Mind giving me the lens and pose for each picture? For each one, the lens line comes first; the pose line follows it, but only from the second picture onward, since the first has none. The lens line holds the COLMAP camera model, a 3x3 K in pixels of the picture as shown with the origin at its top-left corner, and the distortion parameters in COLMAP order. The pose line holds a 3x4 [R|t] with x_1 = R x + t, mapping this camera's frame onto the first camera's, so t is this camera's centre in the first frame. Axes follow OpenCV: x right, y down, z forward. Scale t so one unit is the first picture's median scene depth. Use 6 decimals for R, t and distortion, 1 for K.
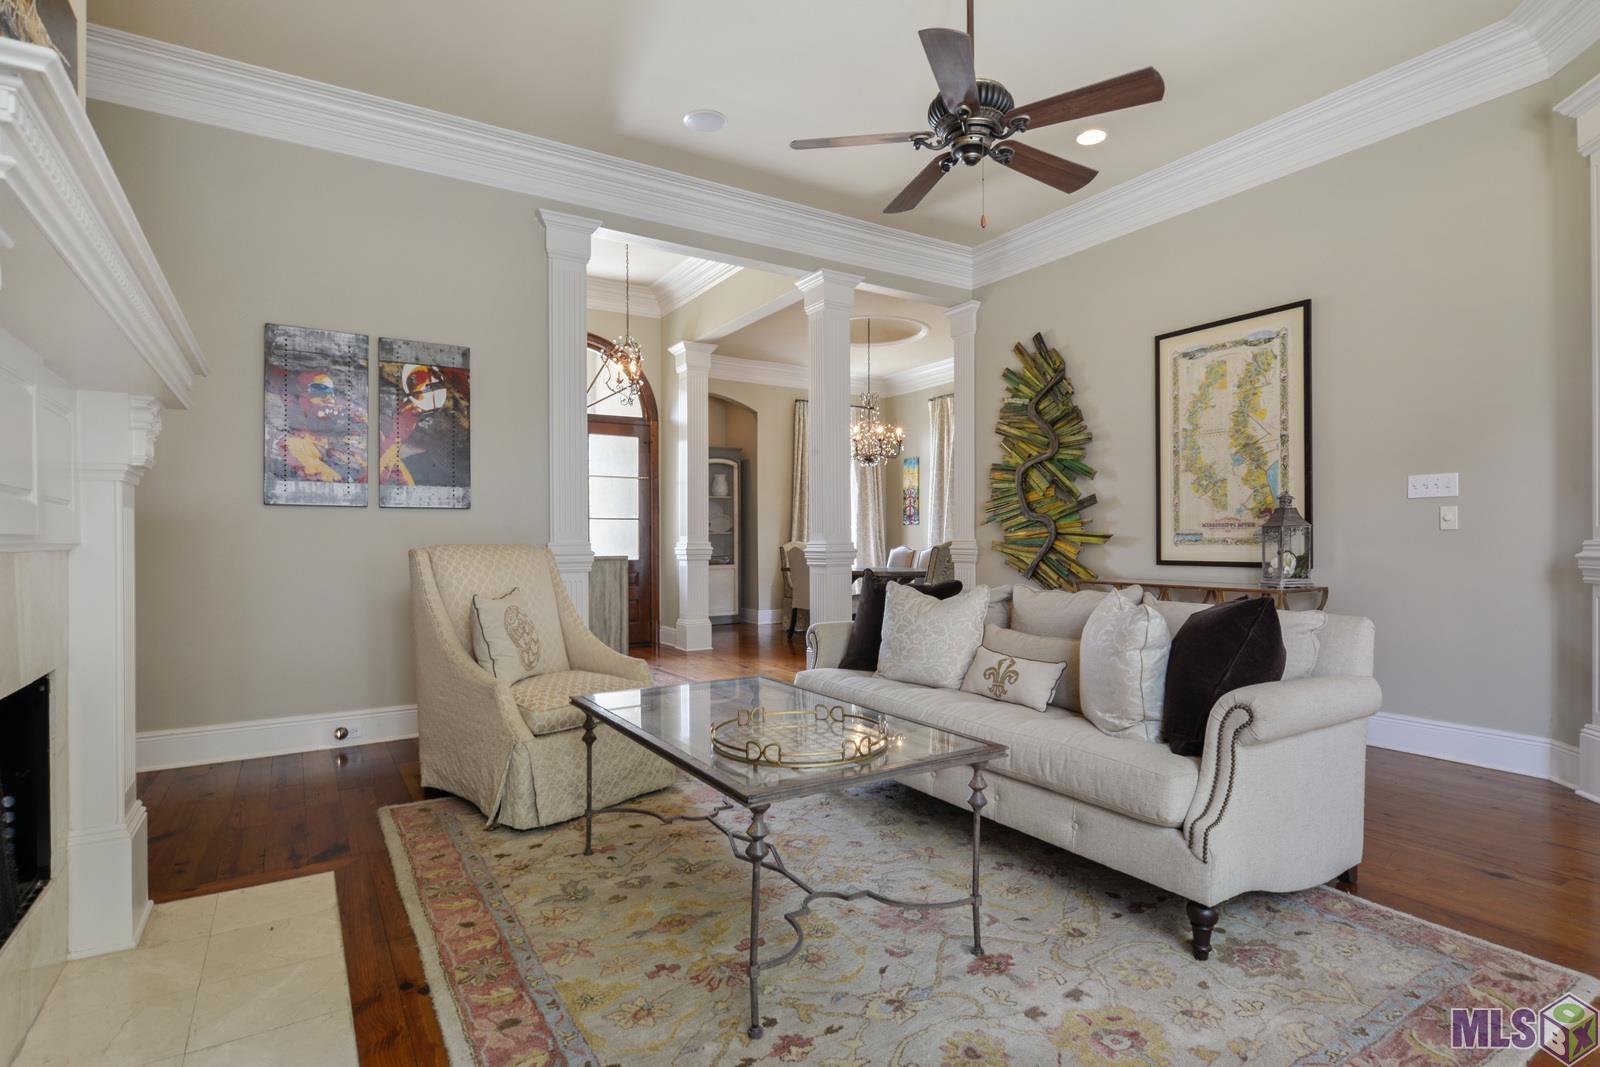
lens RADIAL K [[811.4, 0, 803.6], [0, 811.4, 537.3], [0, 0, 1]] dist [-0.001399, 0.001722]
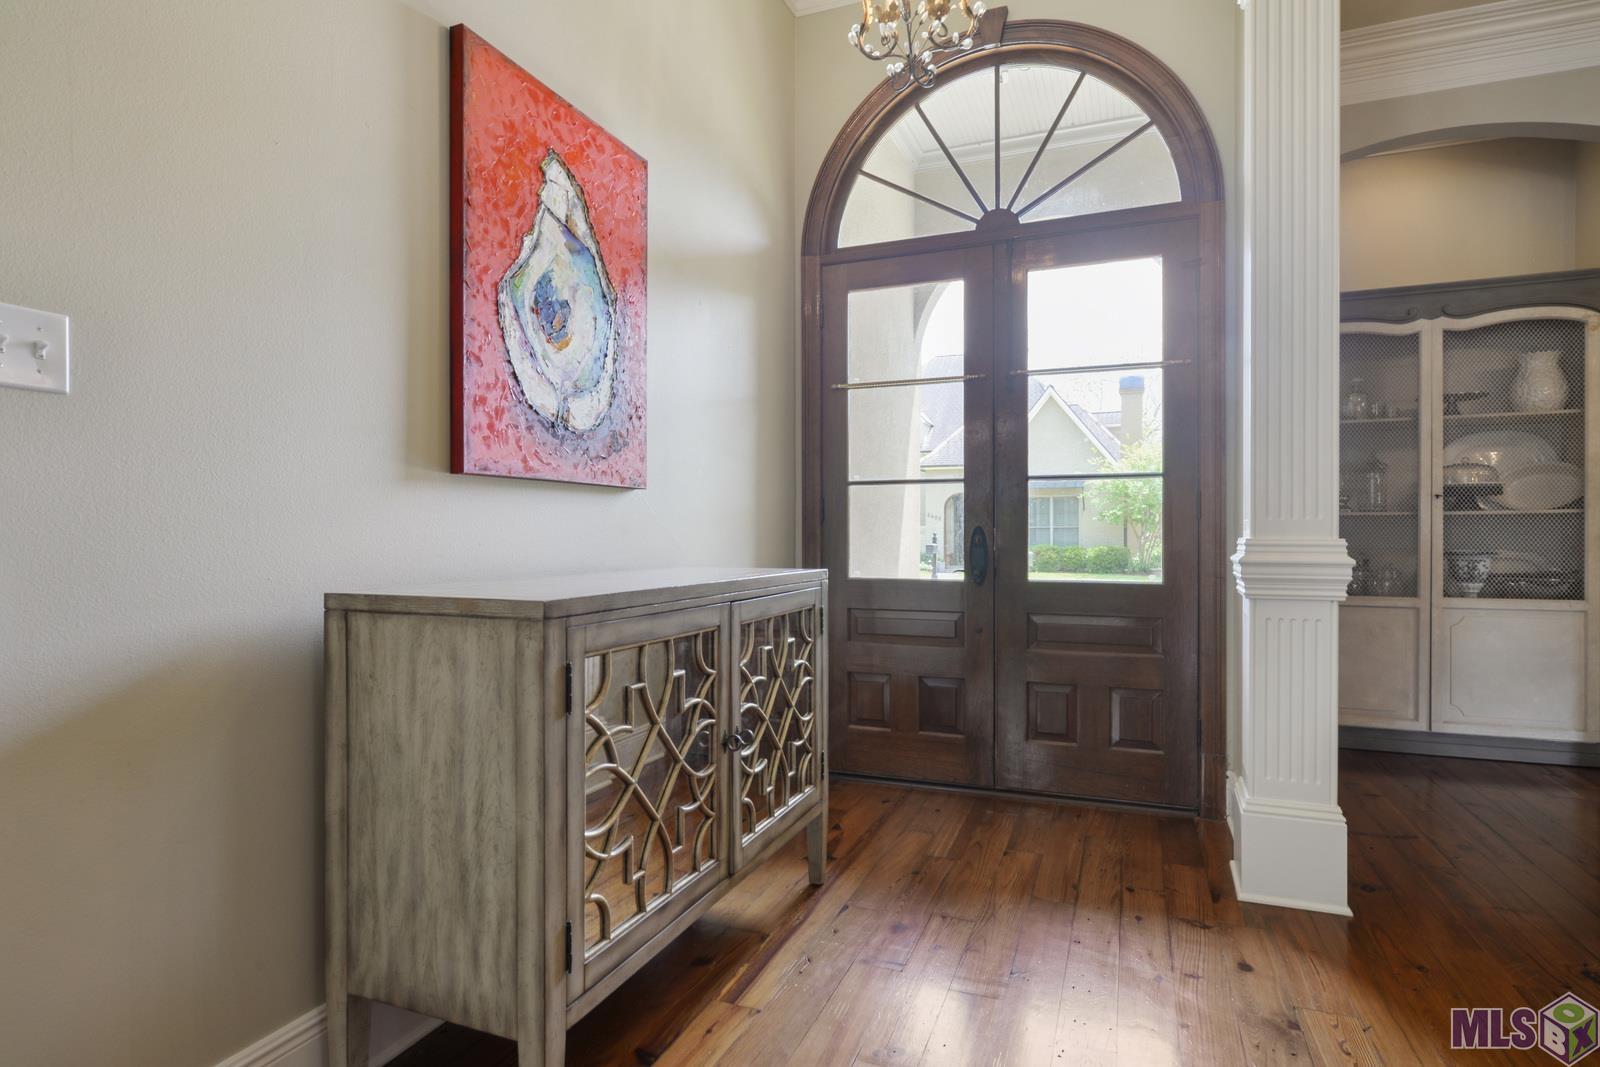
lens RADIAL K [[853.2, 0, 803.6], [0, 853.2, 526.5], [0, 0, 1]] dist [-0.001105, -0.000108]
pose [[0.593136, 0.001769, -0.805101, 0.013905], [0.001276, 0.999994, 0.003137, 0.000352], [0.805102, -0.002888, 0.593130, 0.636765]]
